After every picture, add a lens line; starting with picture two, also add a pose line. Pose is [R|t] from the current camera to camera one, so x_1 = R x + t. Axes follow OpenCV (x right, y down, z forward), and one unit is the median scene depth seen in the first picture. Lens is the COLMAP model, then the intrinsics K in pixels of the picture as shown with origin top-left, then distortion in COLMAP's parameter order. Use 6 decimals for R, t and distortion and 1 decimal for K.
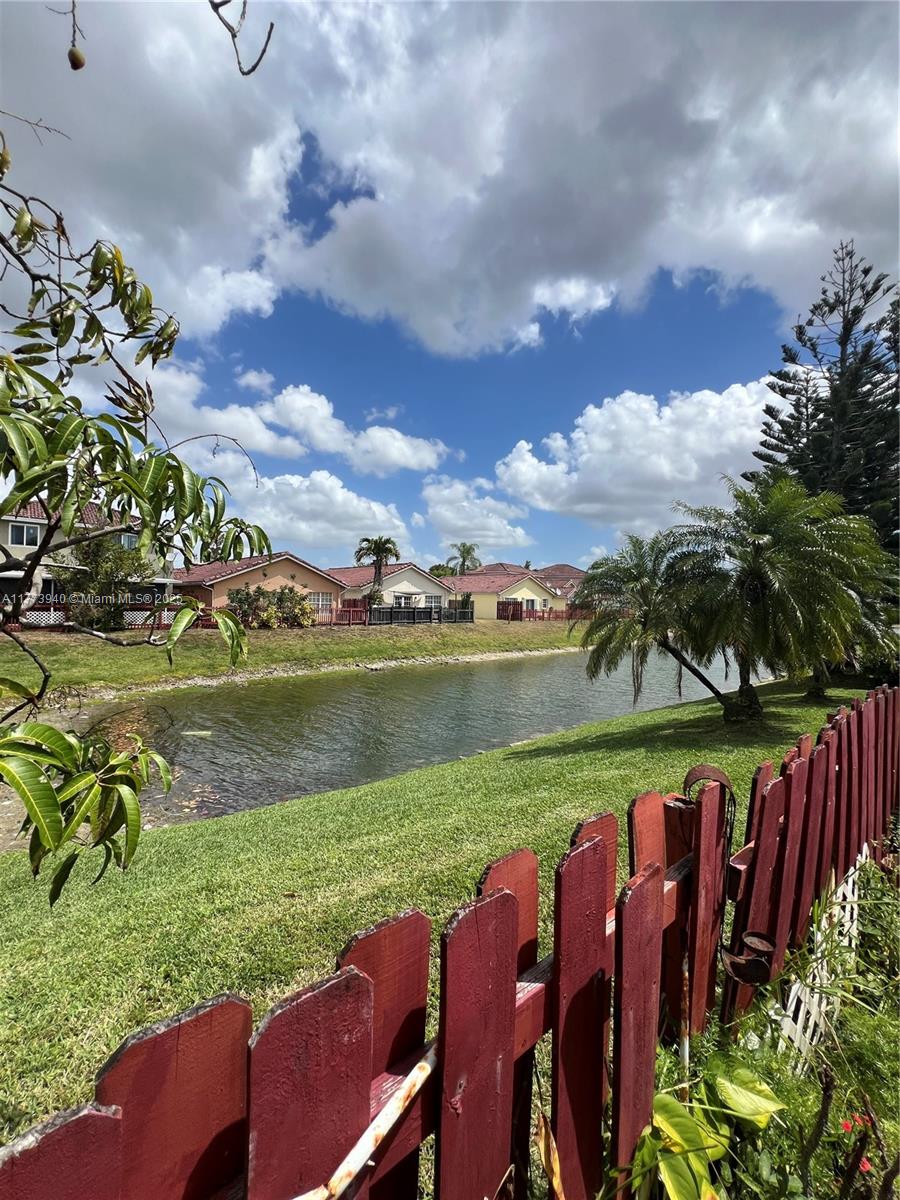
lens RADIAL K [[481.1, 0, 448.6], [0, 481.1, 601.0], [0, 0, 1]] dist [-0.005445, 0.000920]
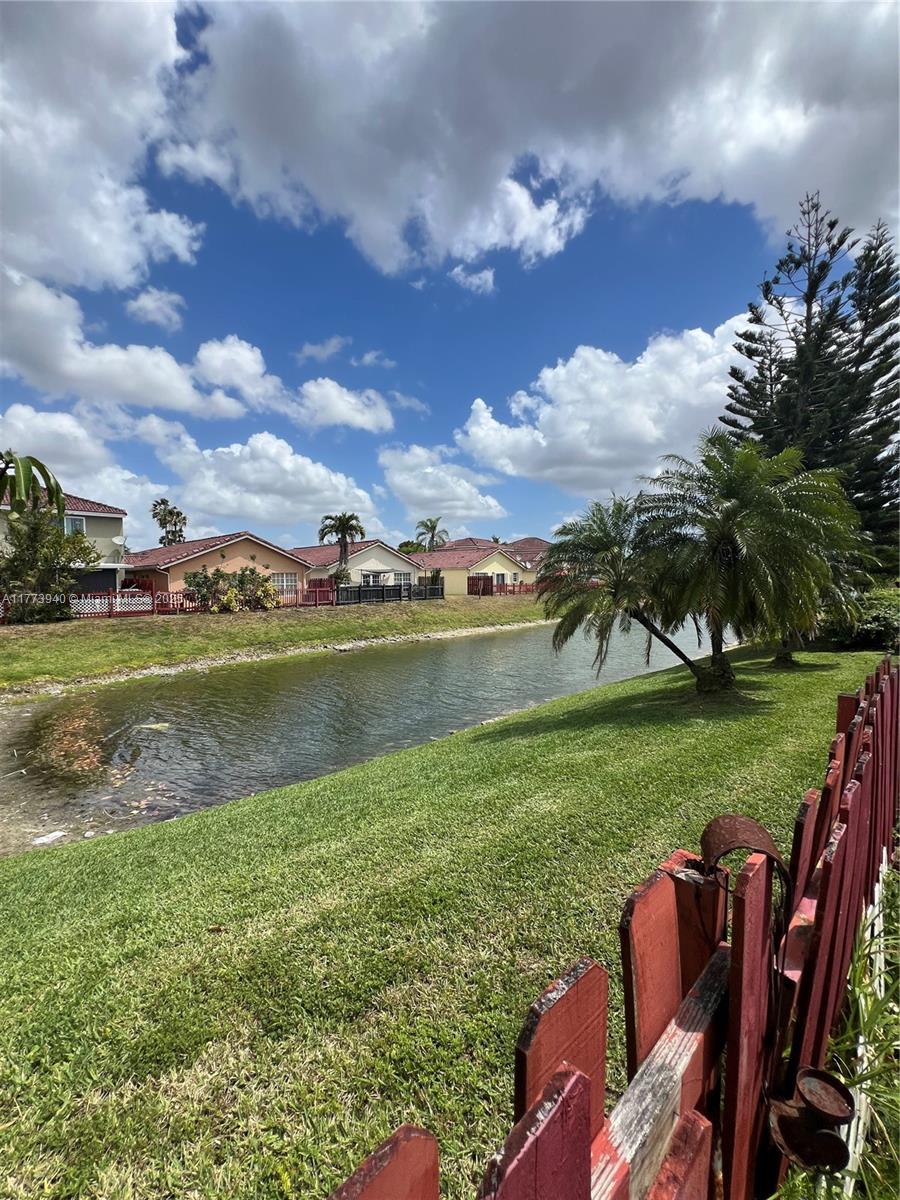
lens RADIAL K [[481.1, 0, 448.0], [0, 481.1, 600.1], [0, 0, 1]] dist [-0.005445, 0.000920]
pose [[0.997825, -0.034402, 0.056234, 0.006808], [0.031713, 0.998342, 0.048037, 0.000692], [-0.057794, -0.046149, 0.997261, 0.021158]]
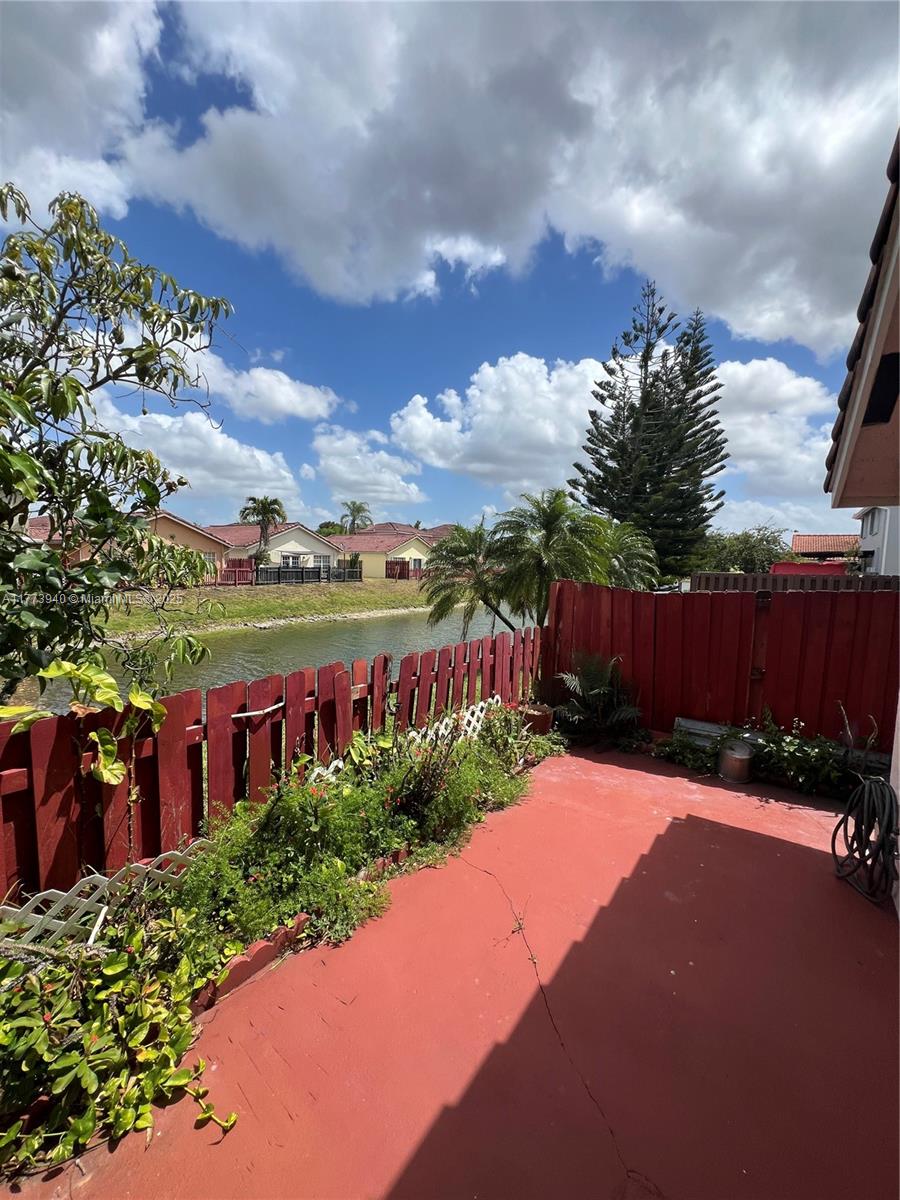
lens RADIAL K [[481.1, 0, 450.7], [0, 481.1, 590.4], [0, 0, 1]] dist [-0.005445, 0.000920]
pose [[0.975590, -0.008884, 0.219420, 0.016178], [-0.006252, 0.997653, 0.068191, -0.013033], [-0.219510, -0.067898, 0.973245, -0.101085]]
